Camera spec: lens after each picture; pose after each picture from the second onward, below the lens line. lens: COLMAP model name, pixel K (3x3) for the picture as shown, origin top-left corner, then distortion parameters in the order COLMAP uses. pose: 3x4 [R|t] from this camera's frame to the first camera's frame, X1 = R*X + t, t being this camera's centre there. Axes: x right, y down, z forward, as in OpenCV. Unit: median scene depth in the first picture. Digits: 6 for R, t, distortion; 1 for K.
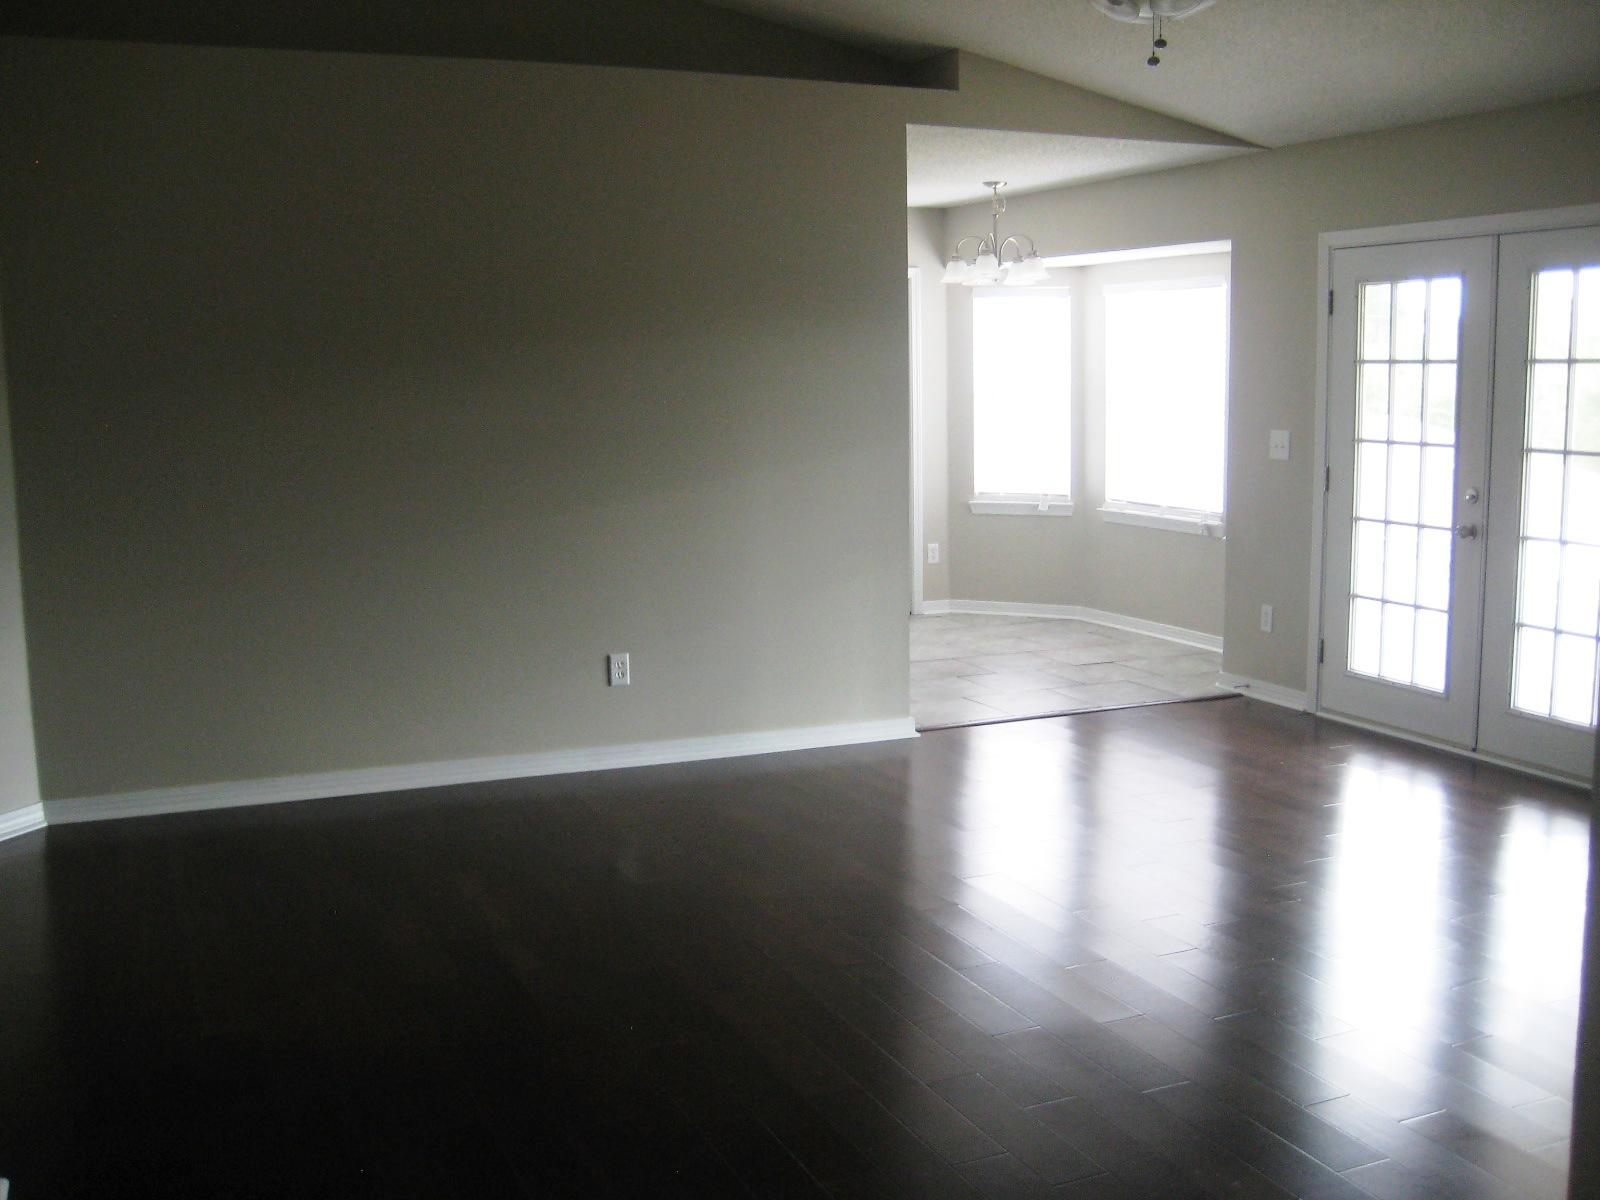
lens RADIAL K [[1654.1, 0, 800.6], [0, 1654.1, 595.7], [0, 0, 1]] dist [-0.102016, 0.000000]
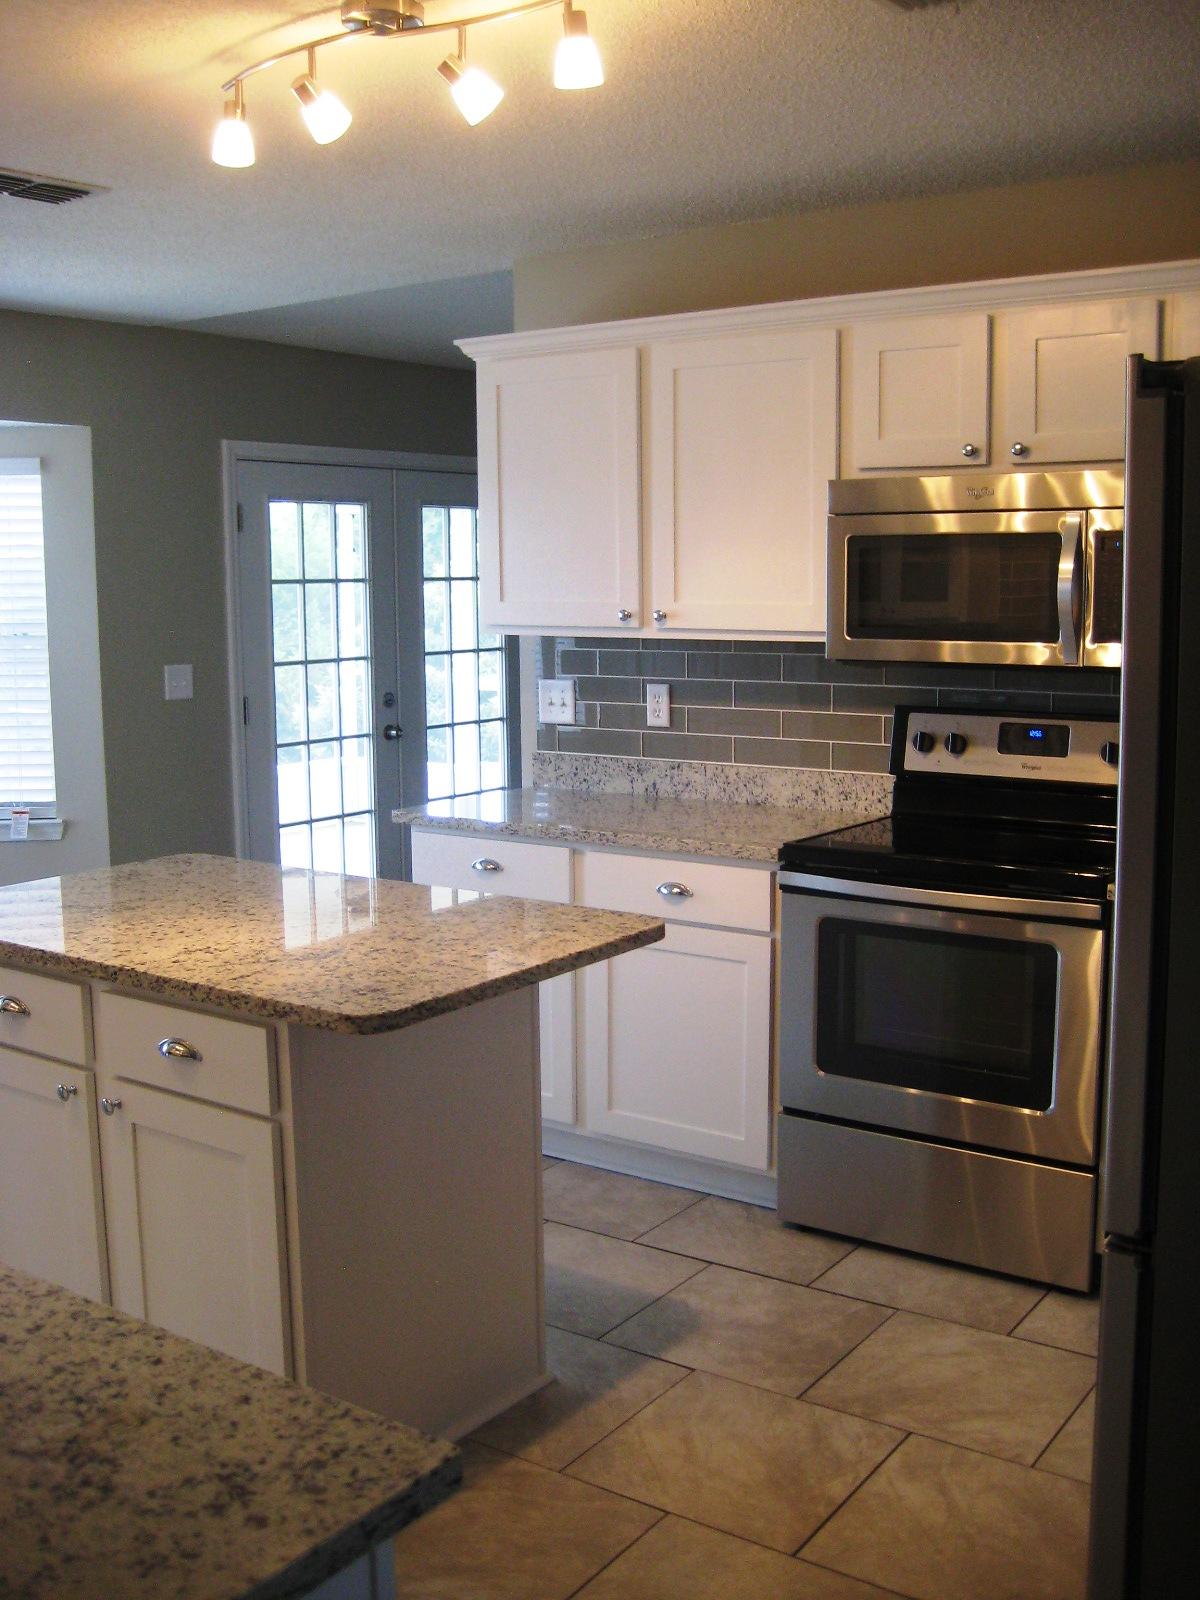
lens RADIAL K [[1654.1, 0, 571.2], [0, 1654.1, 809.5], [0, 0, 1]] dist [-0.102016, 0.000000]
pose [[-0.501546, -0.101441, 0.859163, -0.597763], [0.138048, 0.970993, 0.195232, -0.180349], [-0.854046, 0.216523, -0.472994, 1.351017]]
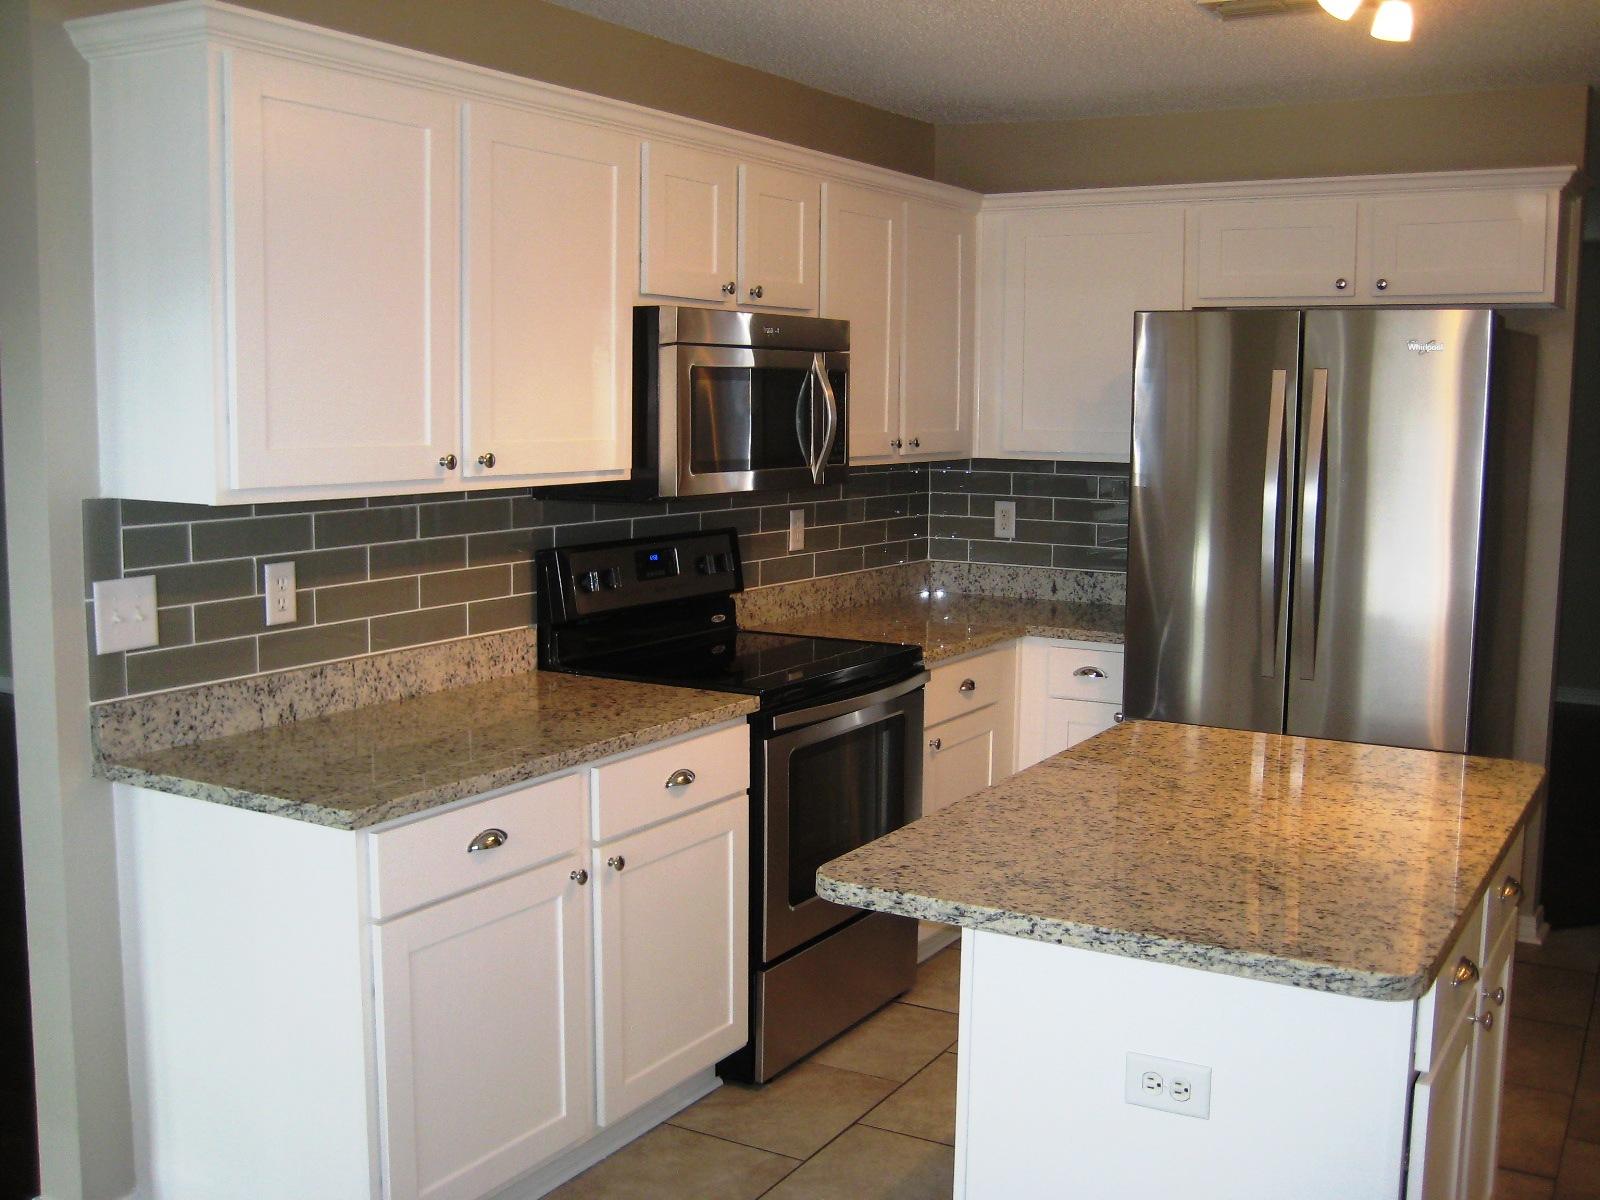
lens RADIAL K [[1654.1, 0, 804.1], [0, 1654.1, 600.2], [0, 0, 1]] dist [-0.102016, 0.000000]
pose [[-0.819095, 0.079530, -0.568119, 0.144351], [-0.075892, 0.966616, 0.244734, -0.209797], [0.568616, 0.243576, -0.785714, 1.448171]]
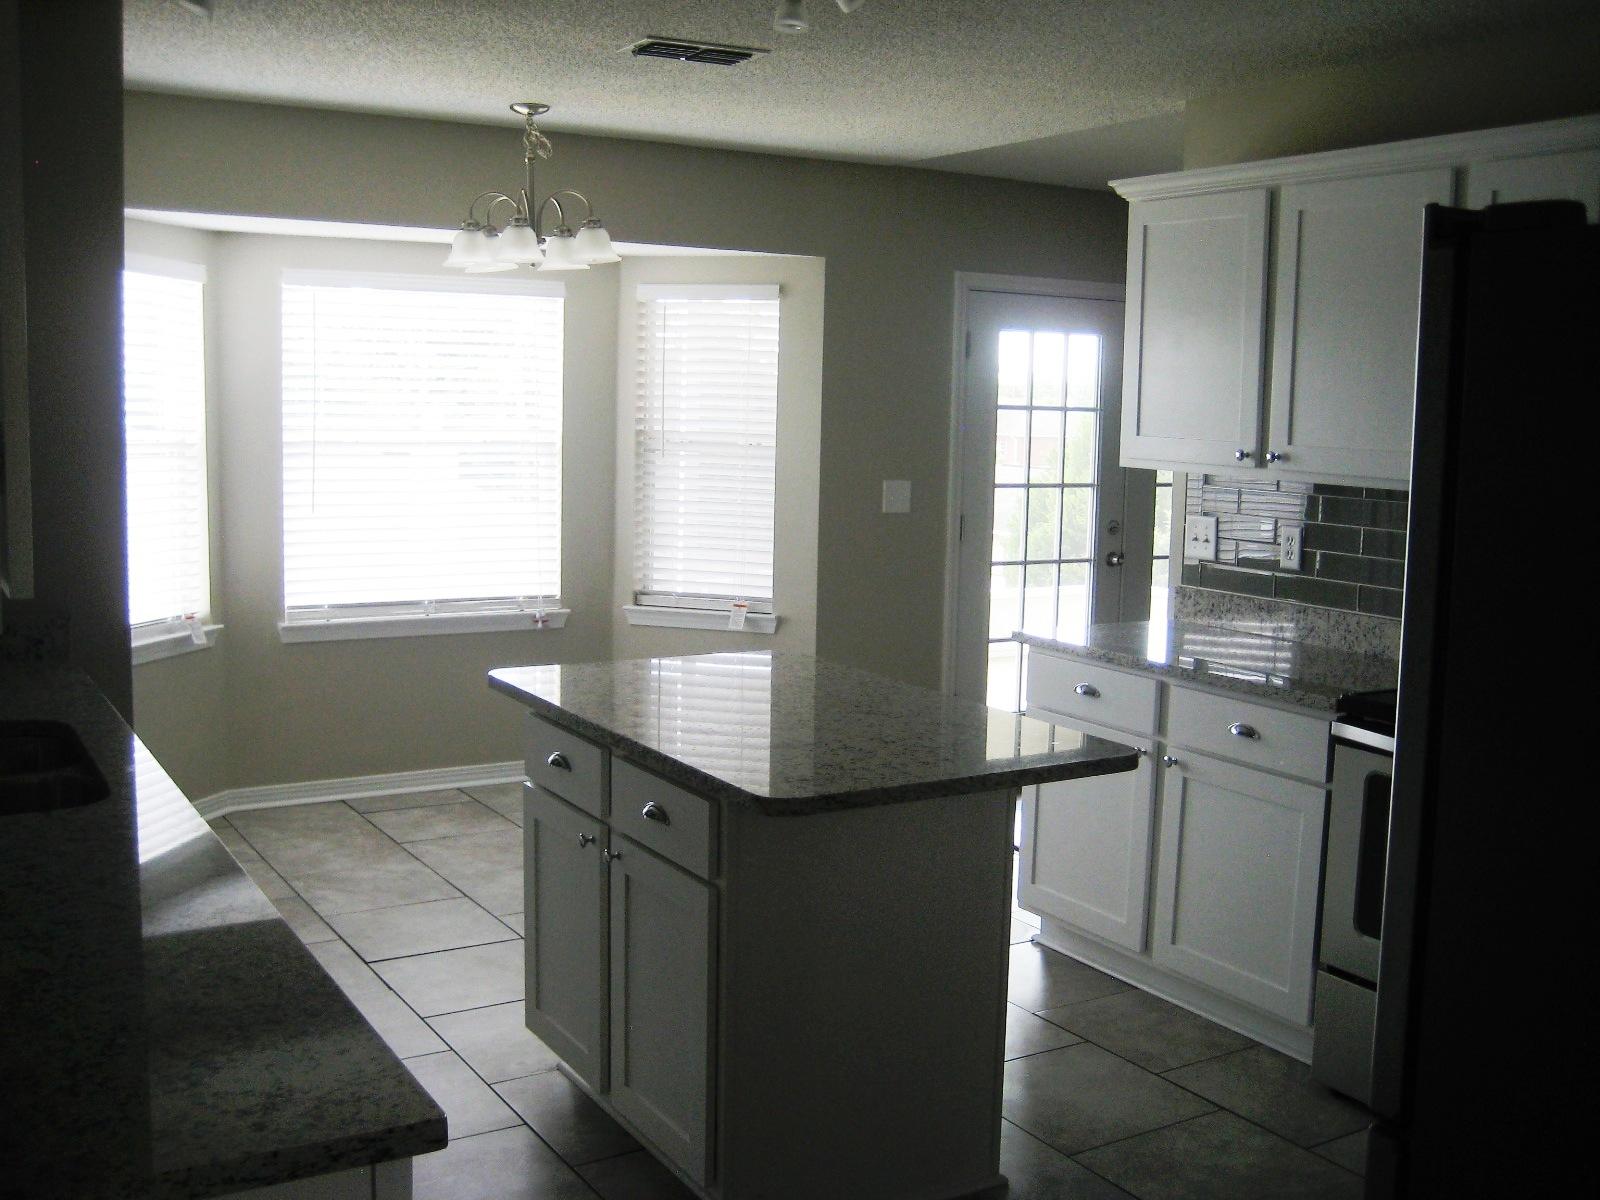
lens RADIAL K [[1654.1, 0, 820.6], [0, 1654.1, 581.2], [0, 0, 1]] dist [-0.102016, 0.000000]
pose [[-0.132270, -0.099067, 0.986251, -0.663298], [0.115110, 0.986726, 0.114552, -0.168757], [-0.984507, 0.128680, -0.119111, 1.255473]]
